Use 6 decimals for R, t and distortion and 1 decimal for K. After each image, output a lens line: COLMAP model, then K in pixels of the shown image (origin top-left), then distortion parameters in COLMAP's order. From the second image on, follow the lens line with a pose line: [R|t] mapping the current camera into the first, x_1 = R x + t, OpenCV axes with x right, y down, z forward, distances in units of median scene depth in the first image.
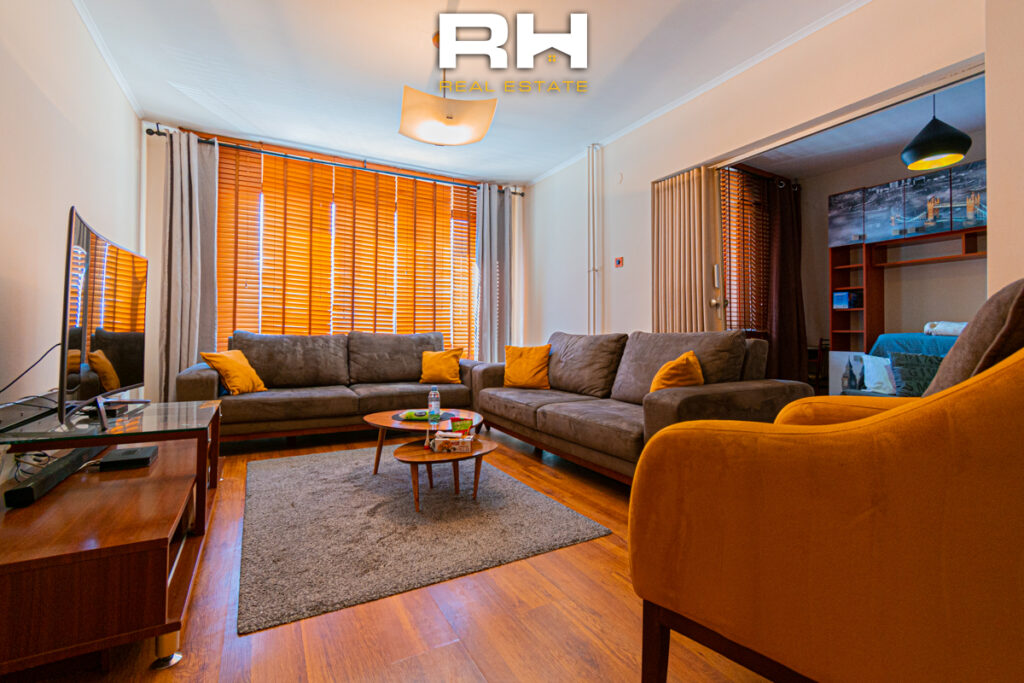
lens RADIAL K [[464.0, 0, 508.9], [0, 464.0, 328.0], [0, 0, 1]] dist [0.003513, 0.000005]
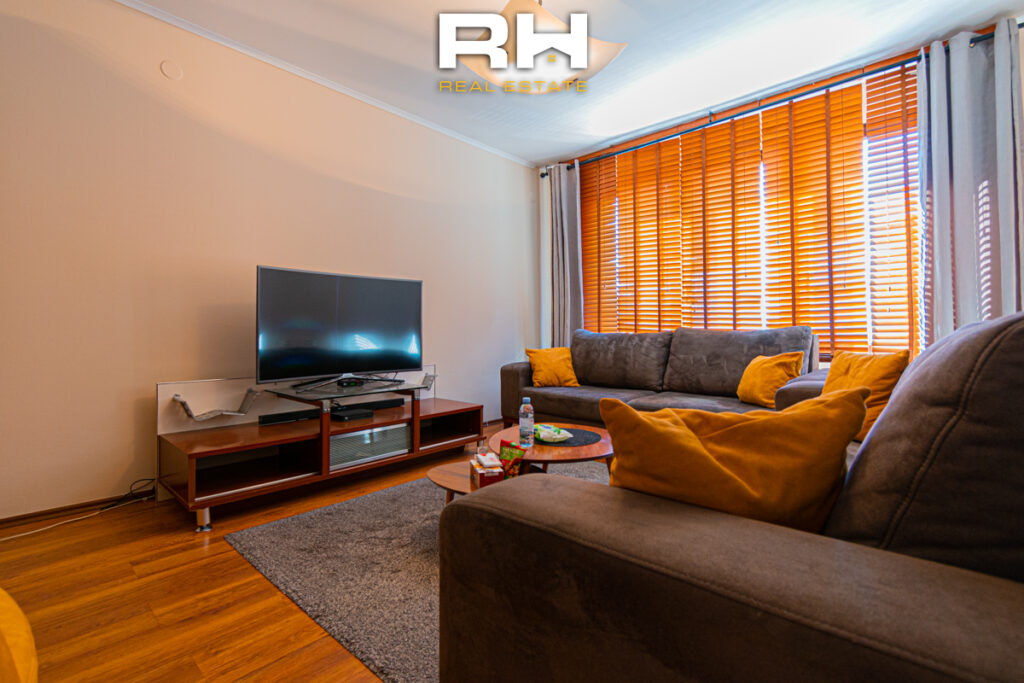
lens RADIAL K [[464.0, 0, 508.9], [0, 464.0, 328.0], [0, 0, 1]] dist [0.003513, 0.000005]
pose [[0.311778, -0.016026, -0.950020, 0.382200], [0.024542, 0.999660, -0.008809, 0.007138], [0.949838, -0.020569, 0.312065, 0.475441]]
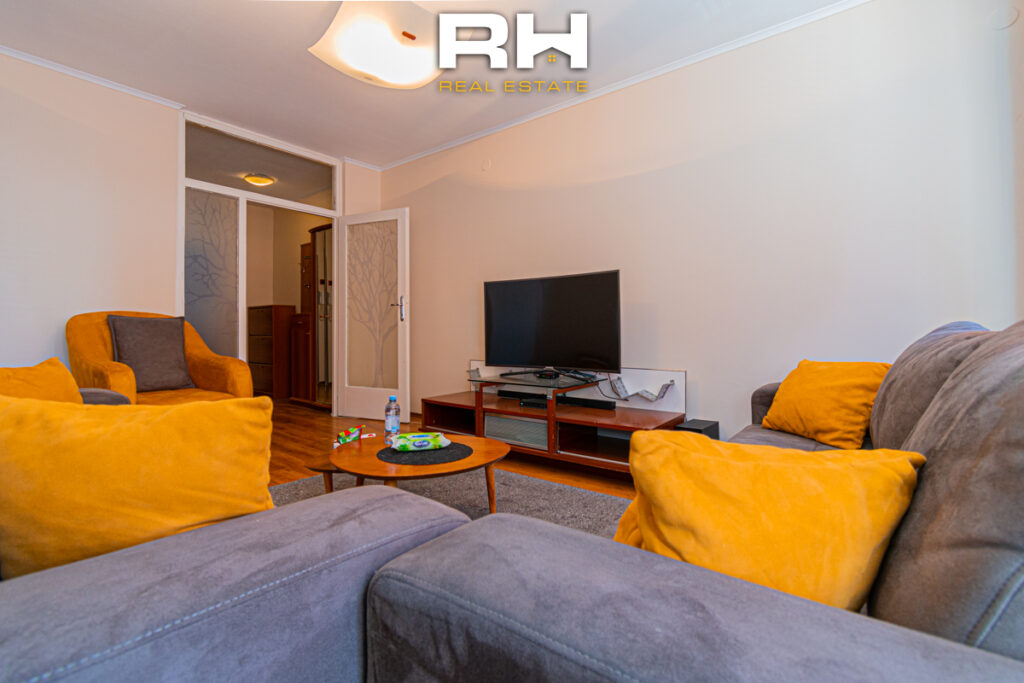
lens RADIAL K [[464.0, 0, 508.9], [0, 464.0, 328.0], [0, 0, 1]] dist [0.003513, 0.000005]
pose [[-0.923376, -0.002659, -0.383888, -0.015610], [0.006438, 0.999728, -0.022411, 0.016581], [0.383844, -0.023165, -0.923107, 1.179750]]
